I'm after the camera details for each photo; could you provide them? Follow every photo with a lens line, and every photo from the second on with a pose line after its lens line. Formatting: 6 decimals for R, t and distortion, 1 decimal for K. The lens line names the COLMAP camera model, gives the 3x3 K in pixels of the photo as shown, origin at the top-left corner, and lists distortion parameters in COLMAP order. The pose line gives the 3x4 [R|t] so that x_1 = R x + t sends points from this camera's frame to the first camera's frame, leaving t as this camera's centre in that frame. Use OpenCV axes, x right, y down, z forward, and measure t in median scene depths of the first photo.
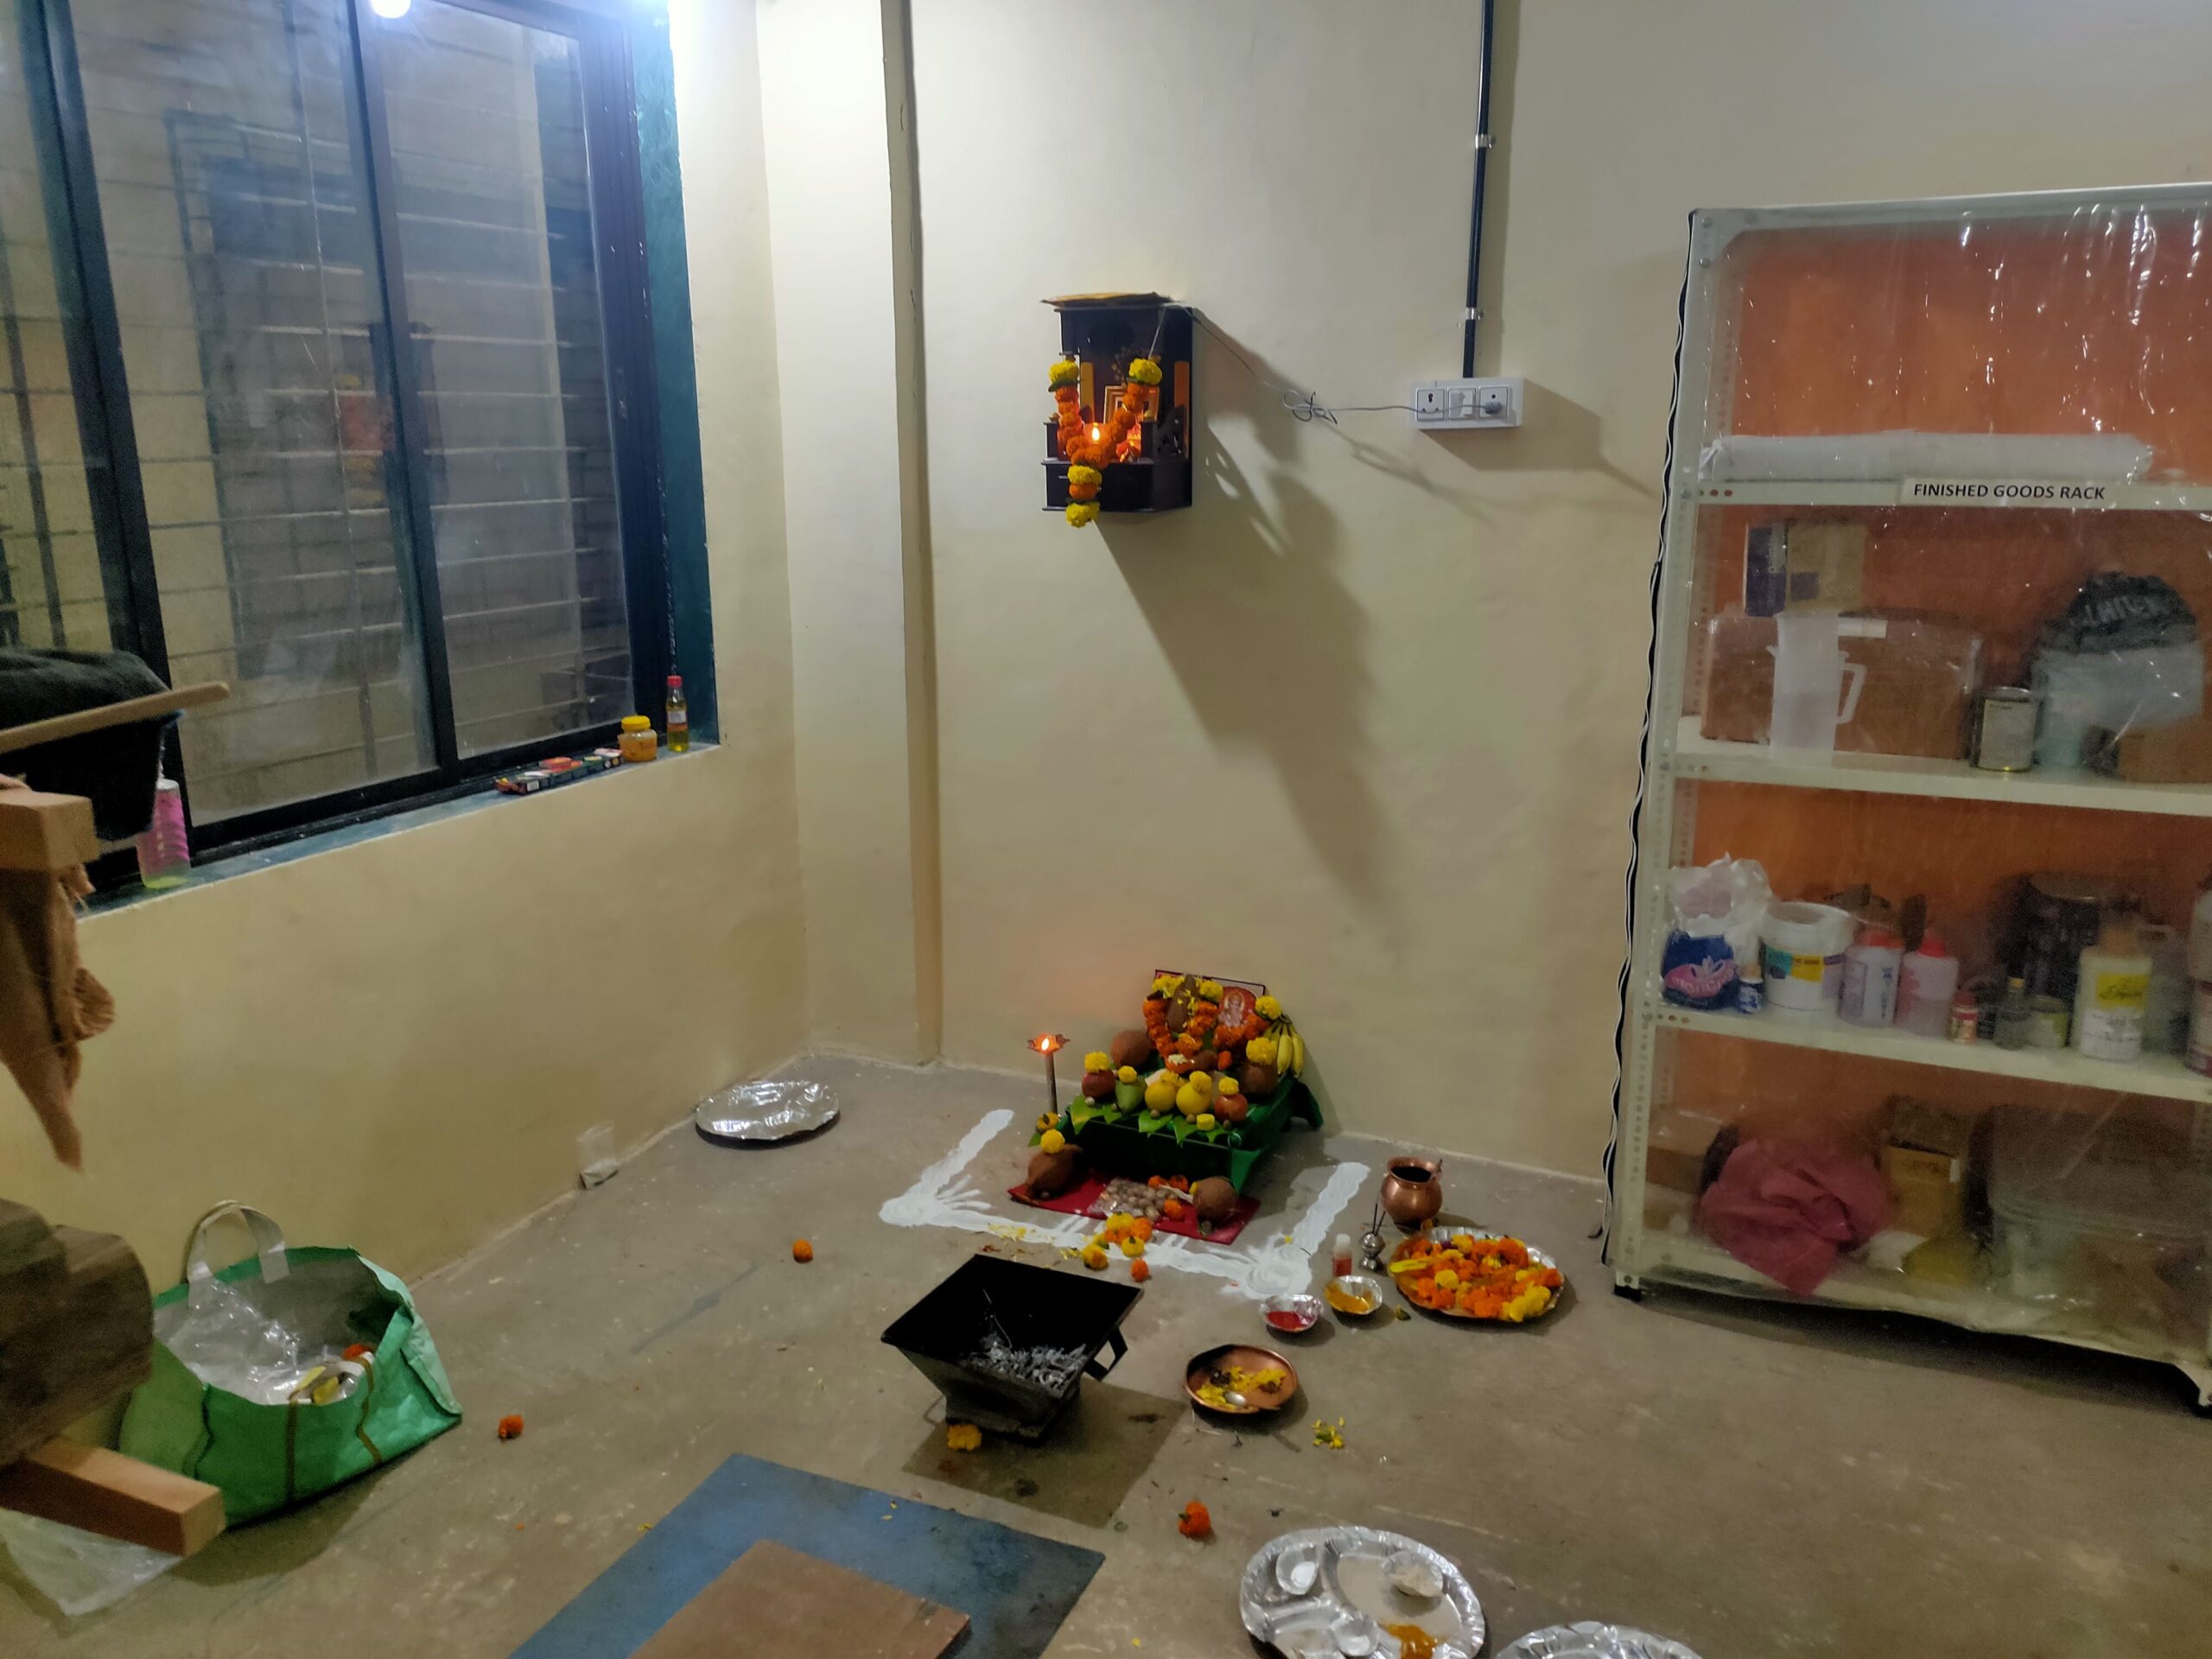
lens RADIAL K [[1662.8, 0, 1106.7], [0, 1662.8, 829.1], [0, 0, 1]] dist [0.042281, -0.032147]
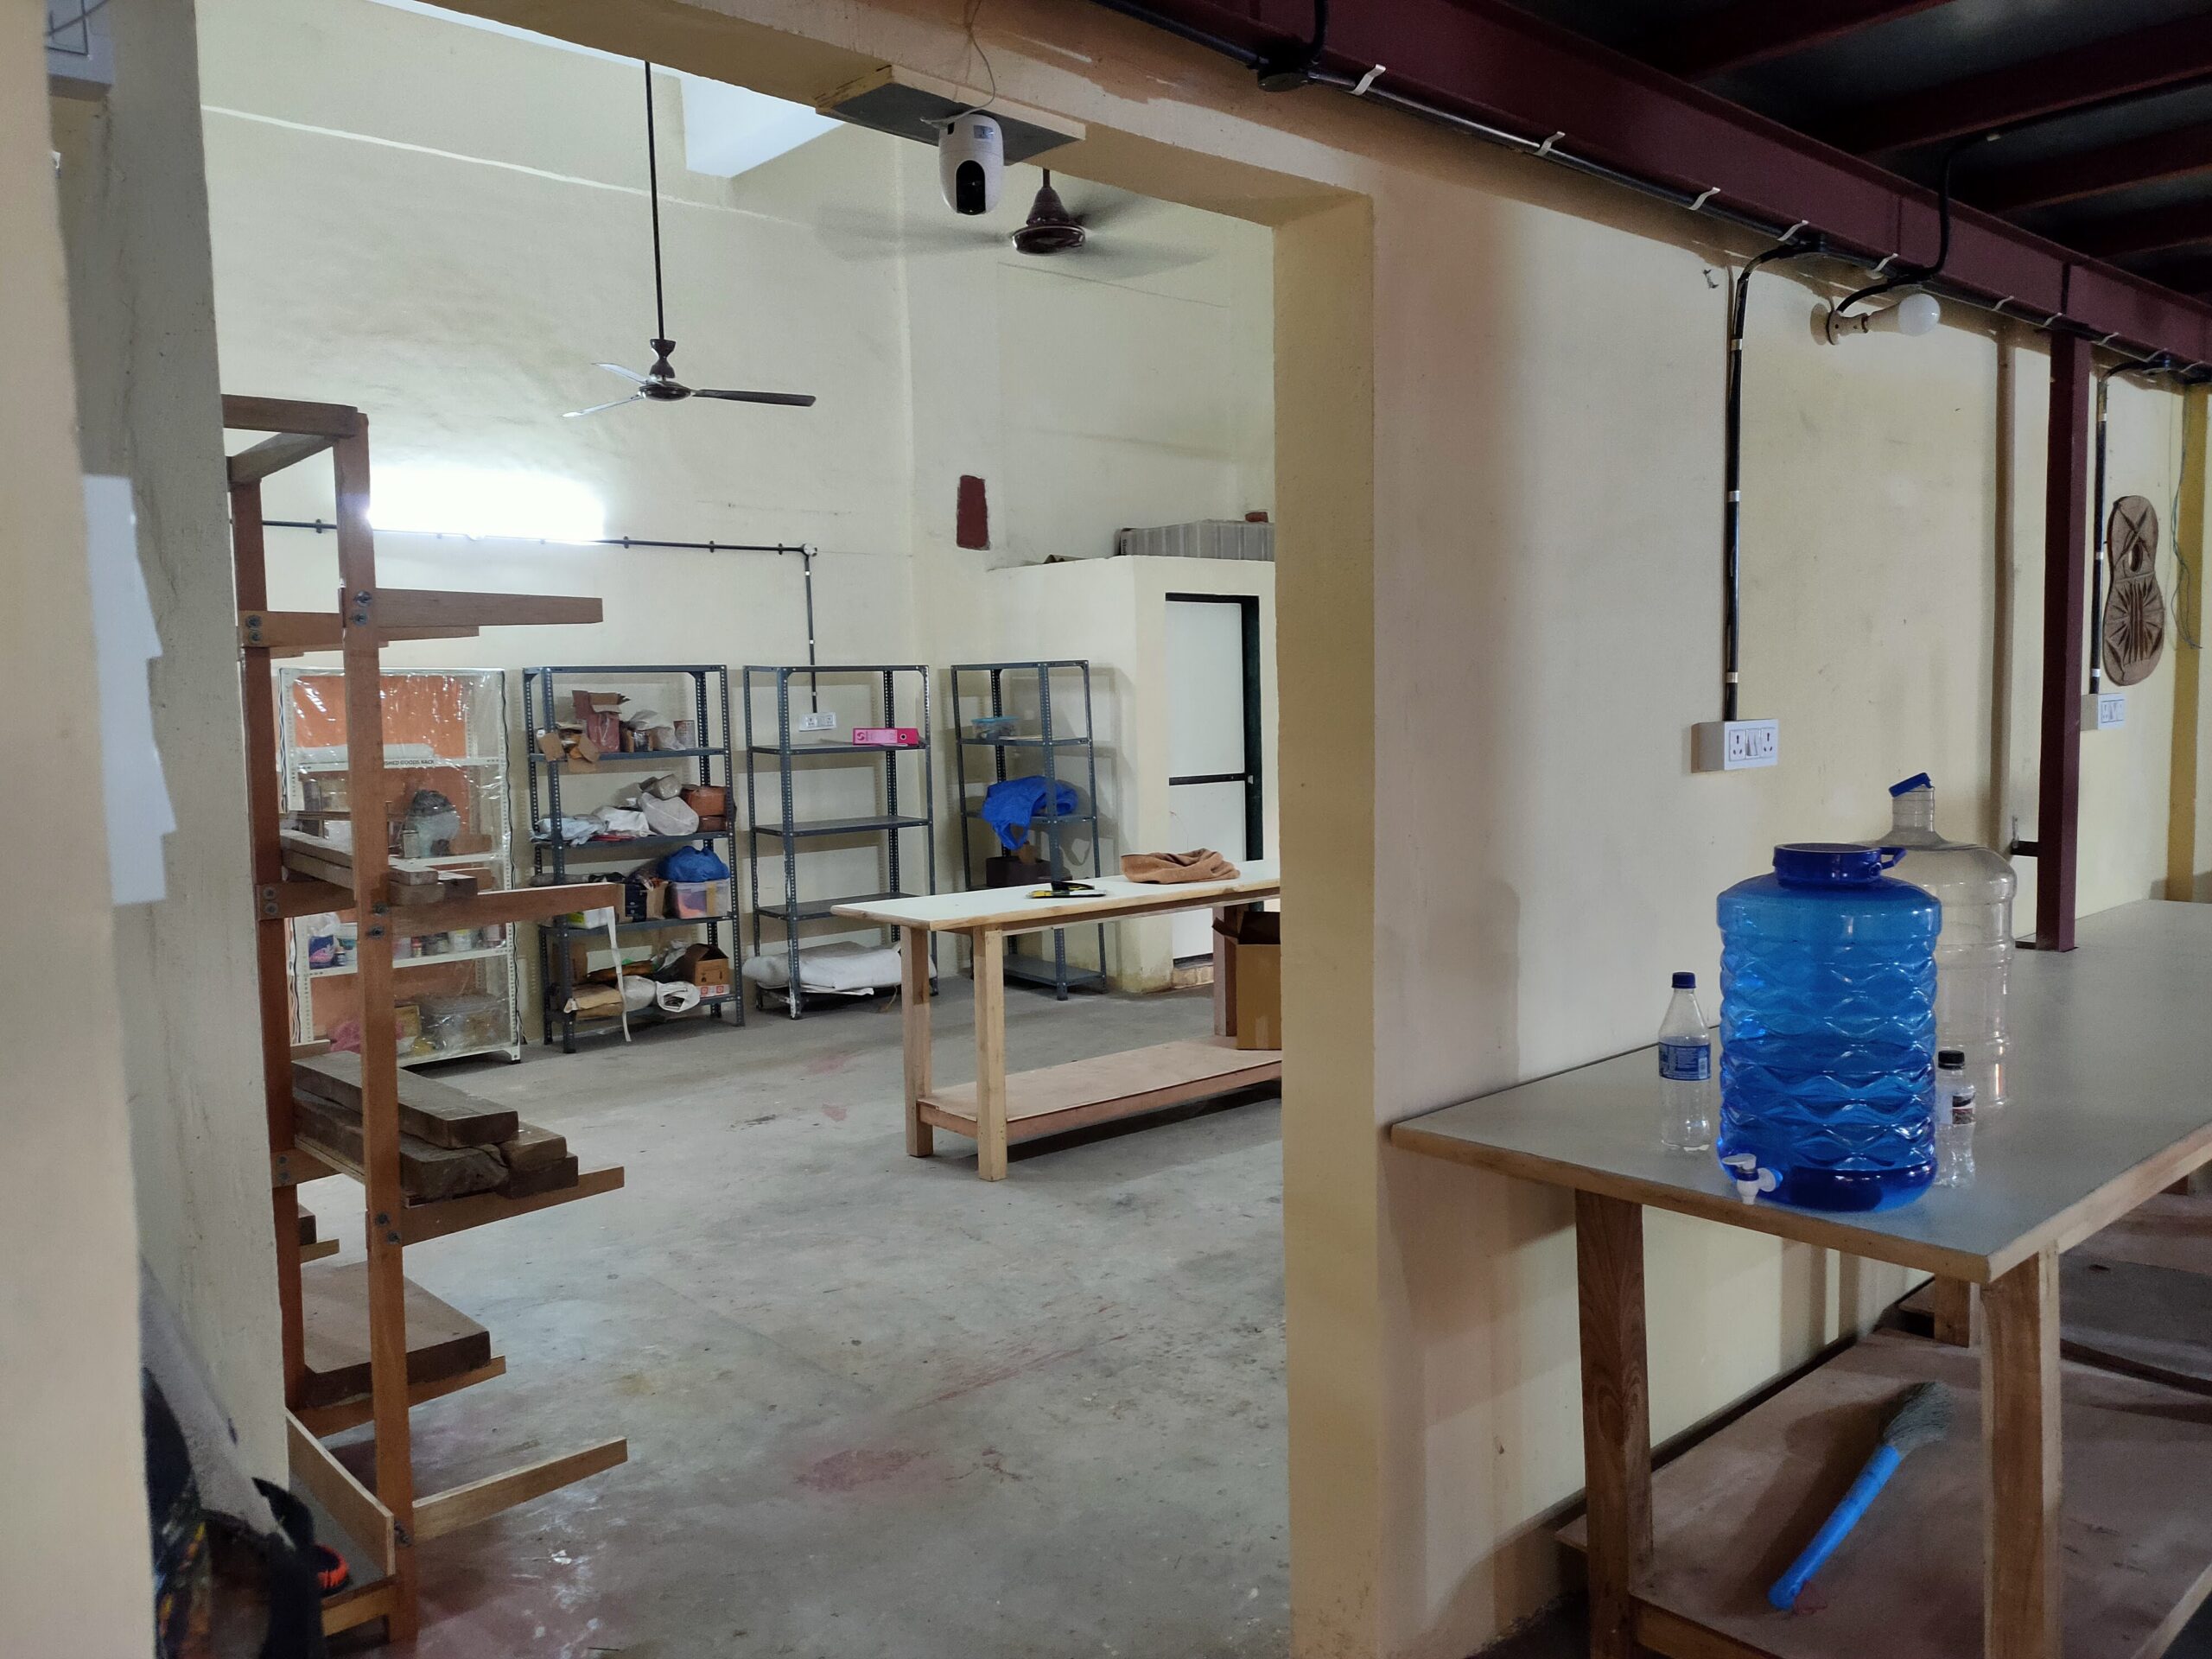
lens RADIAL K [[1662.8, 0, 1107.3], [0, 1662.8, 828.8], [0, 0, 1]] dist [0.042281, -0.032147]
pose [[0.404931, -0.074397, 0.911315, -1.478414], [0.235559, 0.971529, -0.025355, 0.249016], [-0.883483, 0.224936, 0.410927, -1.149642]]
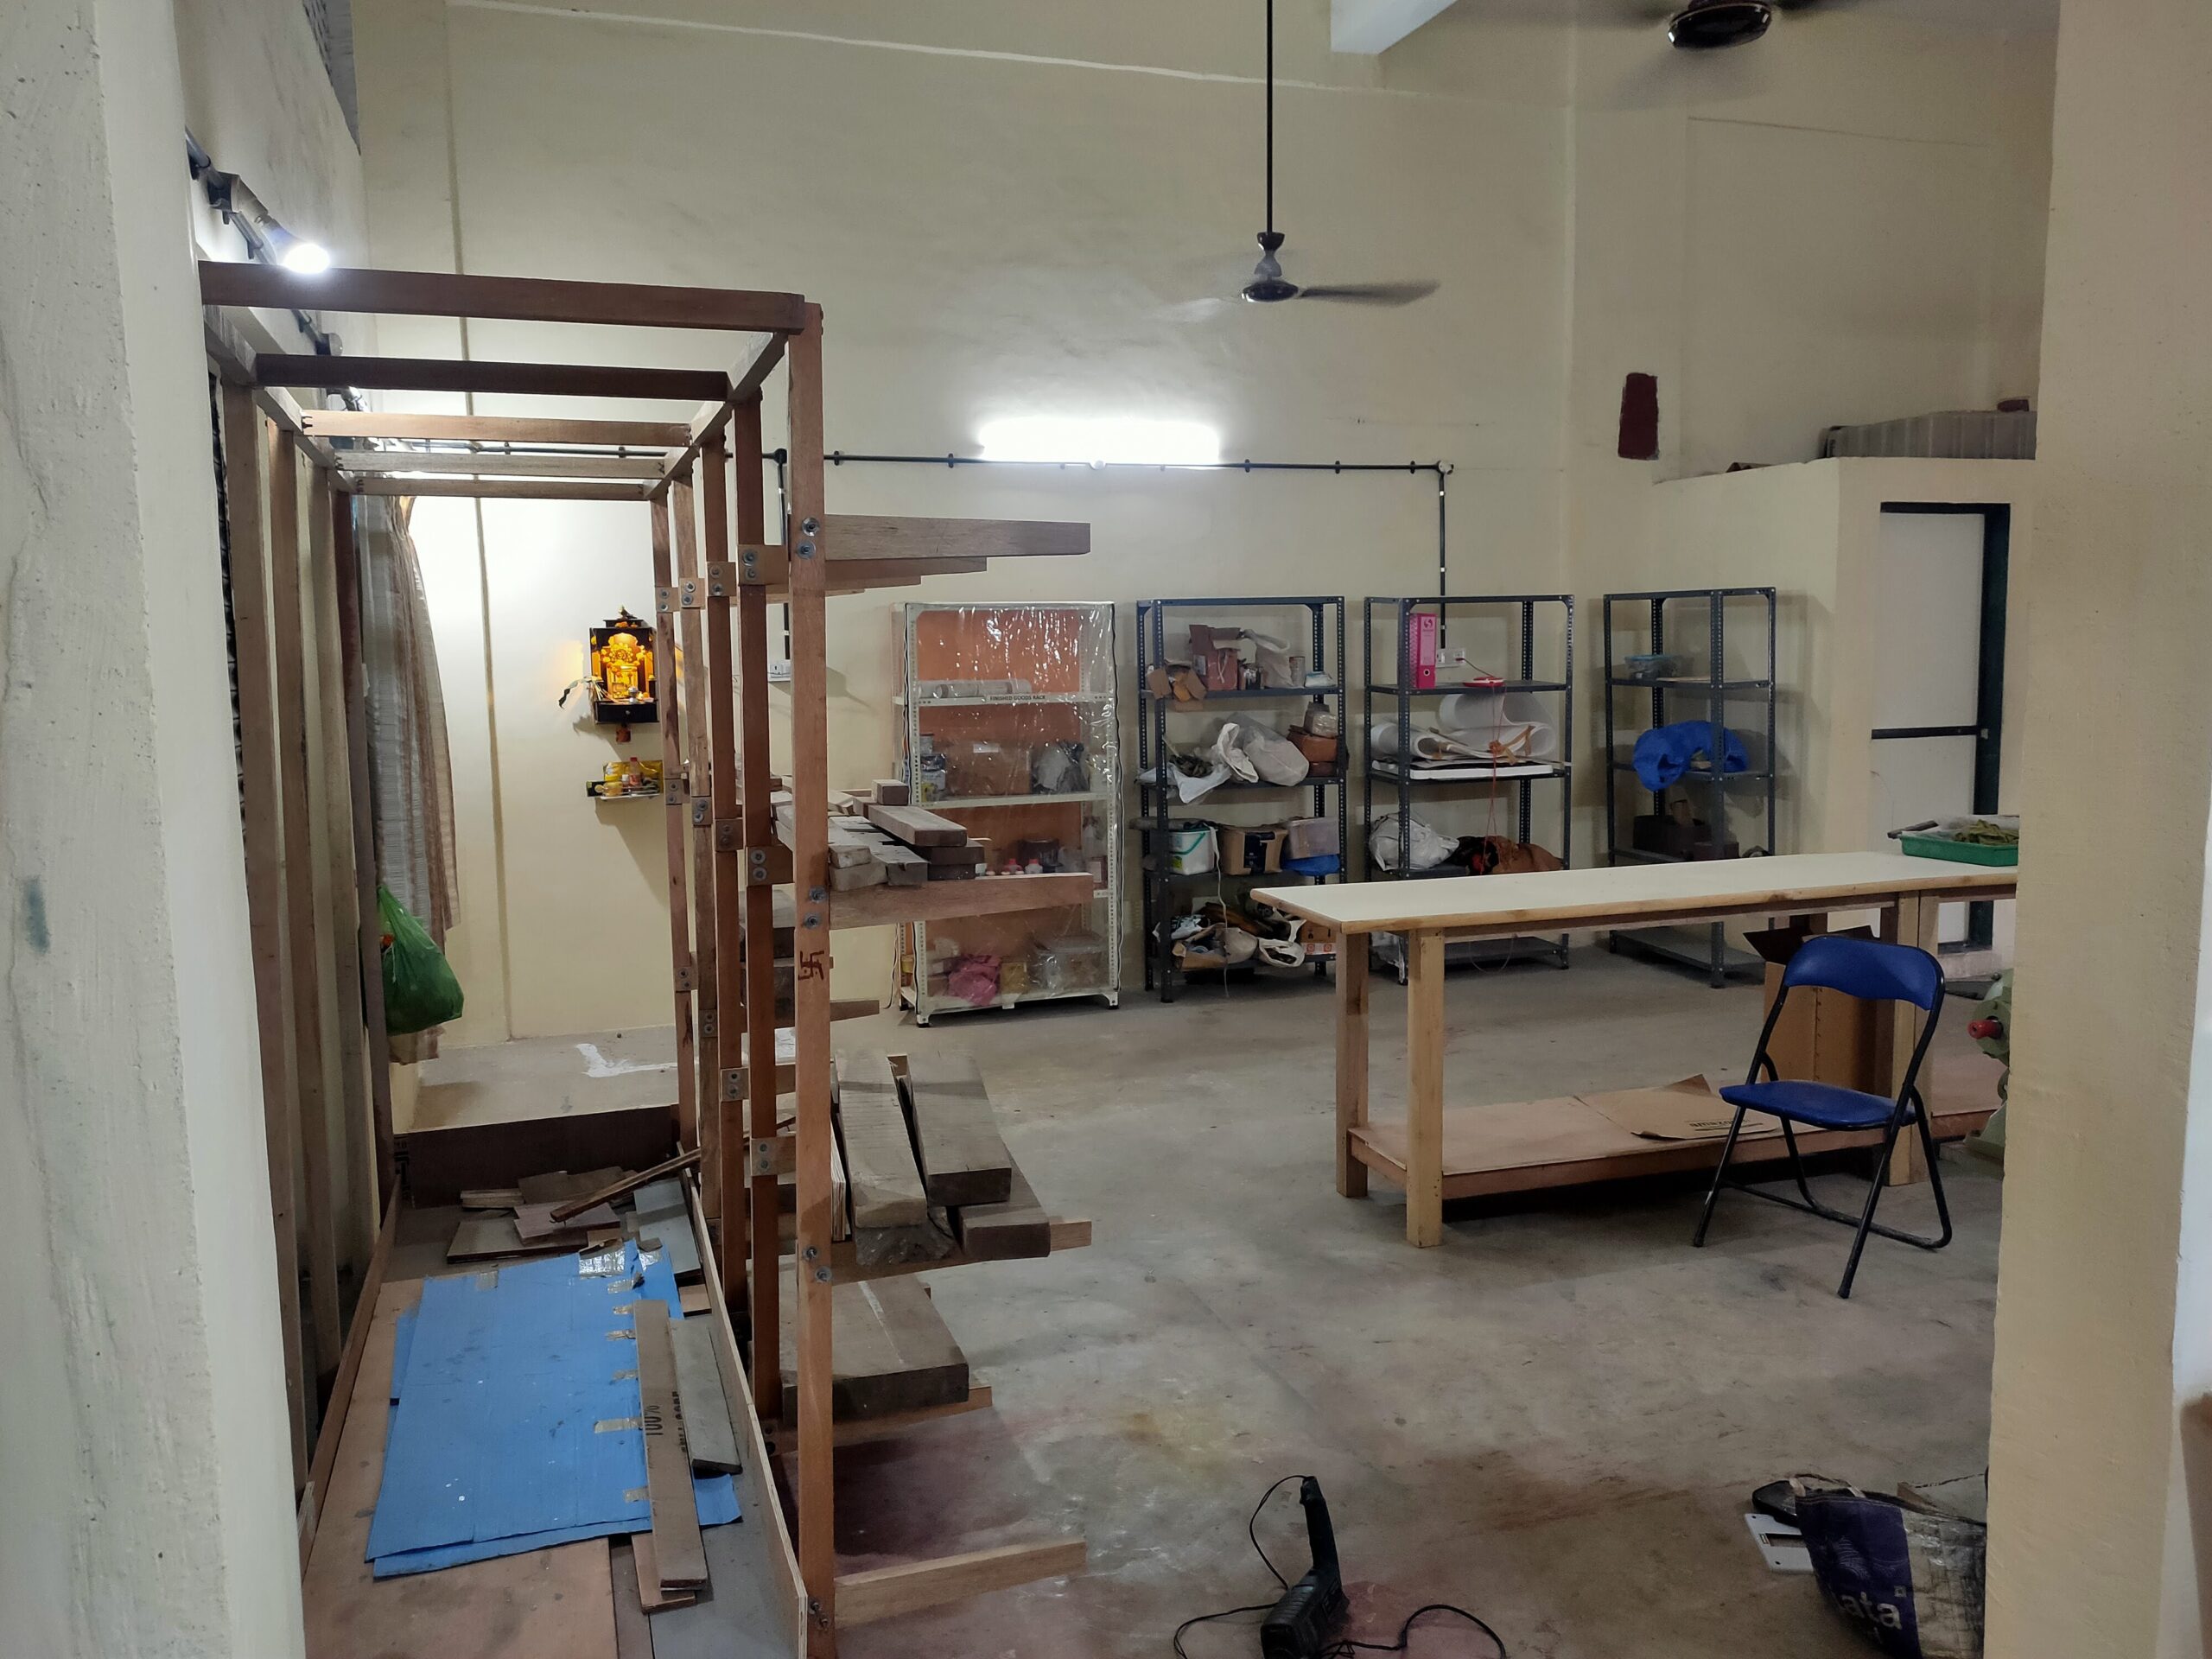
lens RADIAL K [[1662.8, 0, 1107.2], [0, 1662.8, 839.7], [0, 0, 1]] dist [0.042281, -0.032147]
pose [[0.726759, -0.088456, 0.681173, -1.196359], [0.175990, 0.982551, -0.060176, 0.216634], [-0.663964, 0.163613, 0.729646, -1.061054]]
